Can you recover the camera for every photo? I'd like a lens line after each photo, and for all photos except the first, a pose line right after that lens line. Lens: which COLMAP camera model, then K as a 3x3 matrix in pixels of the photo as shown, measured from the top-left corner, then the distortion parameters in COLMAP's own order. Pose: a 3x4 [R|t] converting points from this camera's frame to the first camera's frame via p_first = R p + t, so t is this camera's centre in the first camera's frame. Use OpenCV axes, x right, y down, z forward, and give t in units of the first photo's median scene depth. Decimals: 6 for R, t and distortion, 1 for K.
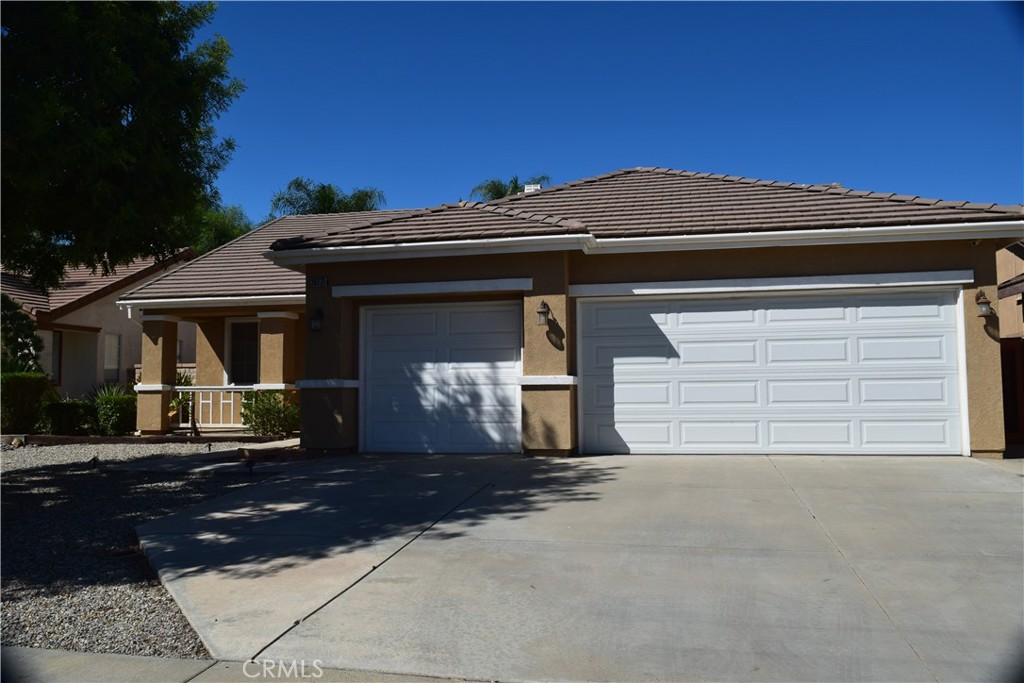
lens RADIAL K [[808.4, 0, 508.7], [0, 808.4, 338.3], [0, 0, 1]] dist [0.097328, -0.009270]
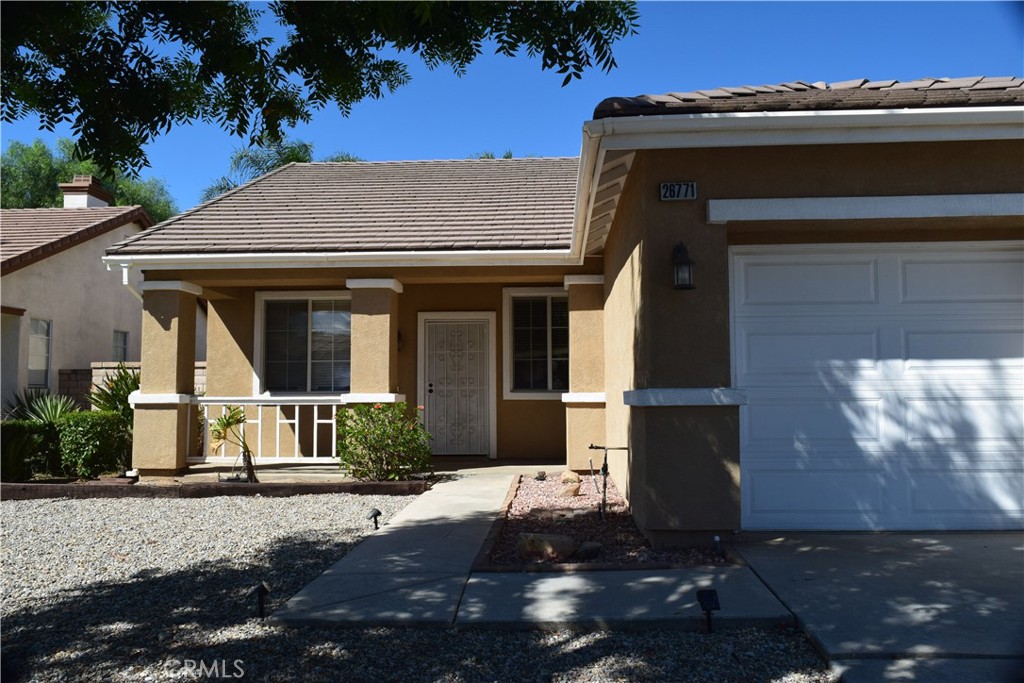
lens RADIAL K [[808.4, 0, 515.8], [0, 808.4, 337.7], [0, 0, 1]] dist [0.097328, -0.009270]
pose [[0.988920, 0.015445, 0.147644, -0.270328], [-0.014154, 0.999852, -0.009788, 0.016858], [-0.147773, 0.007590, 0.988992, 0.362925]]
